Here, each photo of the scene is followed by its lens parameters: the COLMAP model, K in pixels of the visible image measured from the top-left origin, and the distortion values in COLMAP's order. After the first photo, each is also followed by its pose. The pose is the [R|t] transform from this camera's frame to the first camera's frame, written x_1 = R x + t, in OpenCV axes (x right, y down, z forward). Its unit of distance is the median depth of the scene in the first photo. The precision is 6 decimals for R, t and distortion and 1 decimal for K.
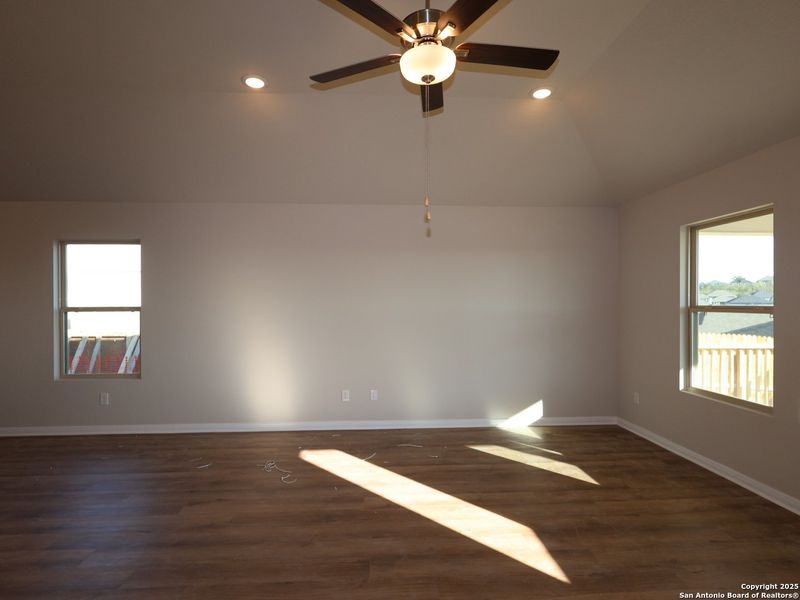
lens RADIAL K [[420.2, 0, 397.8], [0, 420.2, 304.4], [0, 0, 1]] dist [0.002421, 0.000593]
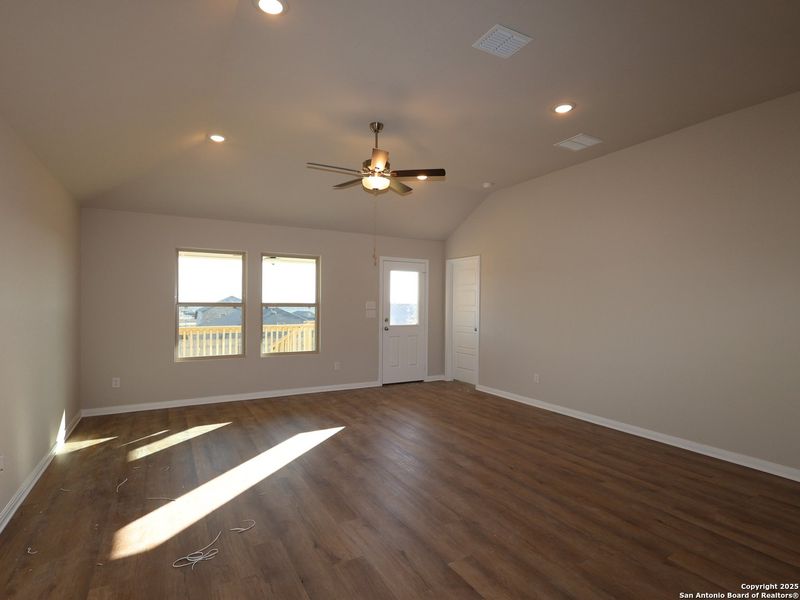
lens RADIAL K [[420.2, 0, 397.8], [0, 420.2, 304.4], [0, 0, 1]] dist [0.002421, 0.000593]
pose [[-0.434241, -0.005789, 0.900778, -0.982046], [-0.003447, 0.999983, 0.004765, 0.001100], [-0.900790, -0.001035, -0.434254, 0.981598]]
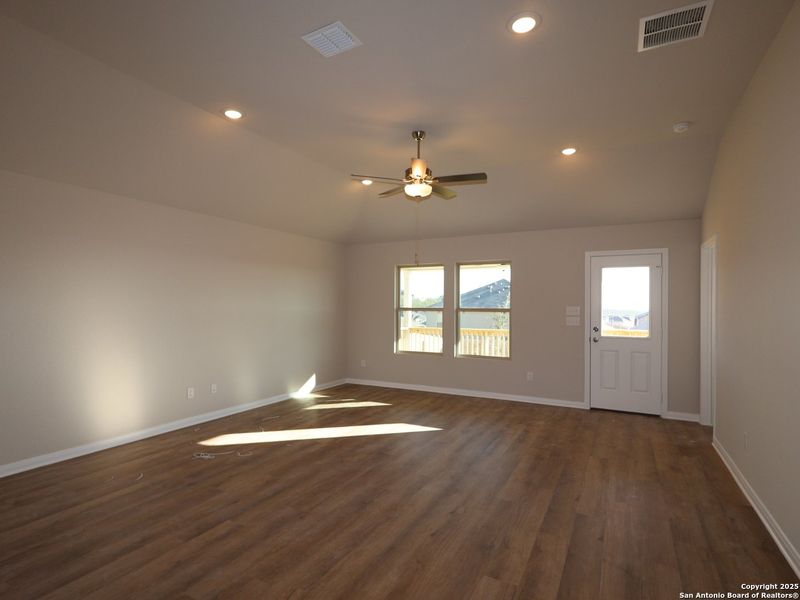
lens RADIAL K [[420.2, 0, 397.8], [0, 420.2, 304.4], [0, 0, 1]] dist [0.002421, 0.000593]
pose [[0.528848, 0.006605, 0.848691, -0.943768], [-0.001986, 0.999977, -0.006545, 0.001111], [-0.848714, 0.001776, 0.528848, 0.003975]]
